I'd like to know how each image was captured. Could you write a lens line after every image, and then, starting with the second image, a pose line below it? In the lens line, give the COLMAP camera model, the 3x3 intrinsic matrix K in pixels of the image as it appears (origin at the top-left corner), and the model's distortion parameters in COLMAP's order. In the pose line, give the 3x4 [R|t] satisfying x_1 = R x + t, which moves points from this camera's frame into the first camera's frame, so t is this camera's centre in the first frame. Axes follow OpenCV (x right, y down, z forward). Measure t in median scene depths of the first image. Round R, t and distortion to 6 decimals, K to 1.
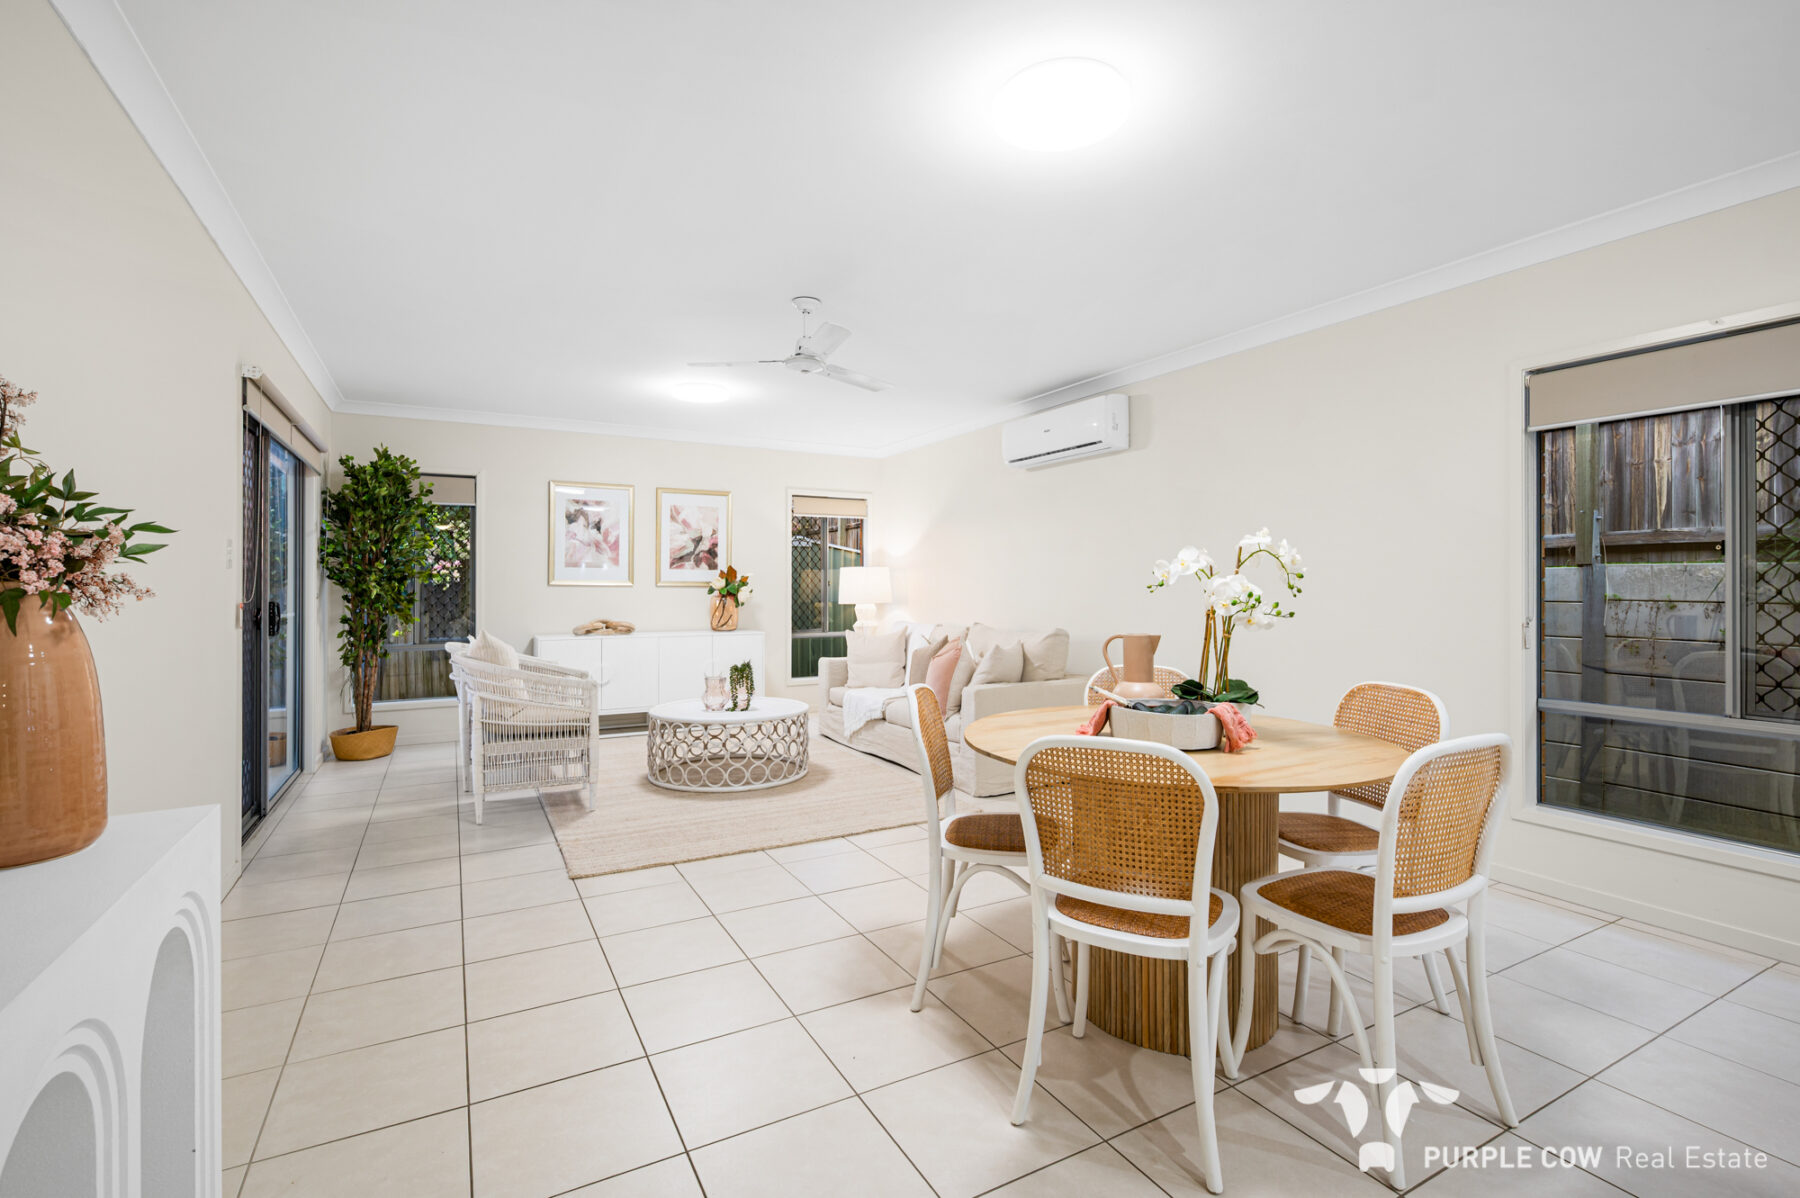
lens RADIAL K [[815.4, 0, 902.9], [0, 815.4, 587.7], [0, 0, 1]] dist [0.017379, 0.000028]
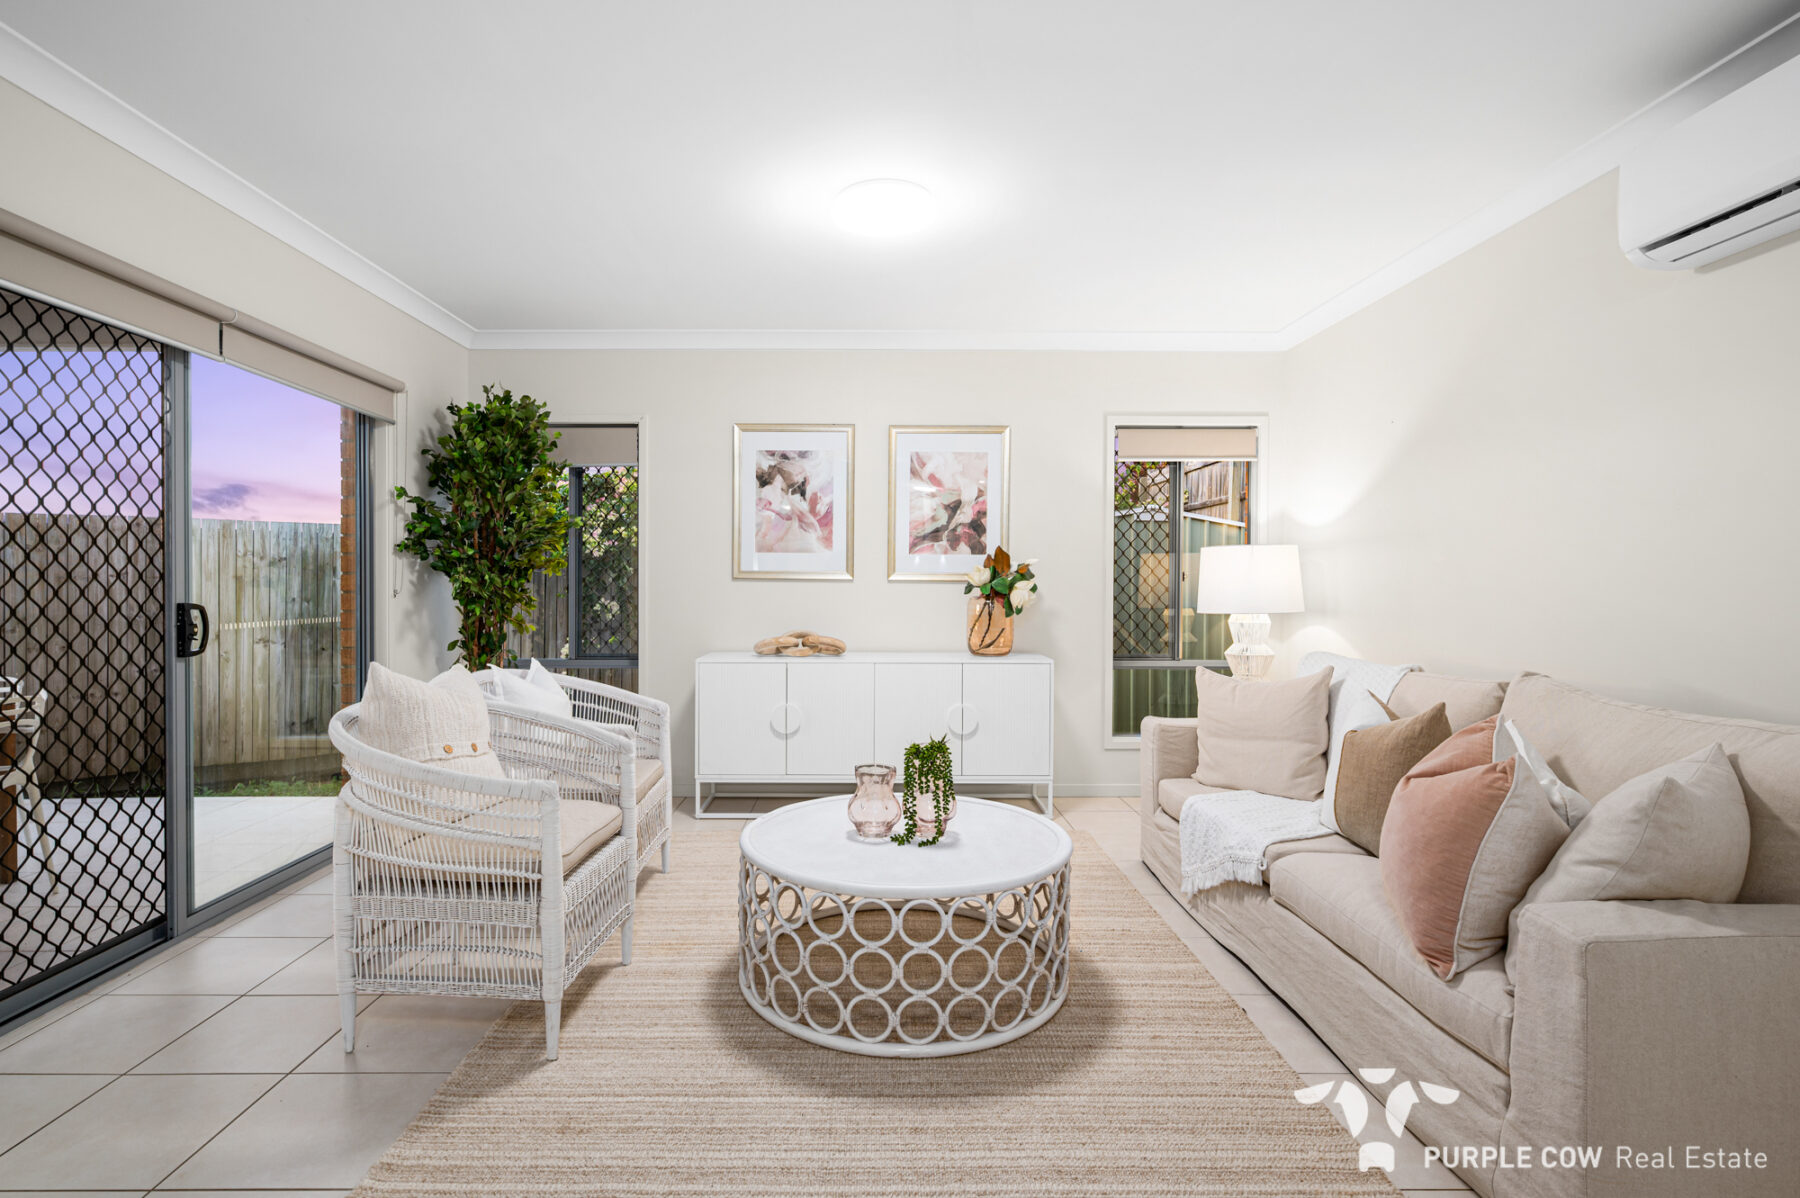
lens RADIAL K [[856.9, 0, 874.4], [0, 856.9, 590.8], [0, 0, 1]] dist [0.002481, 0.001511]
pose [[0.876804, 0.004717, -0.480825, 0.009948], [-0.001947, 0.999979, 0.006259, 0.001825], [0.480844, -0.004552, 0.876794, 0.407847]]
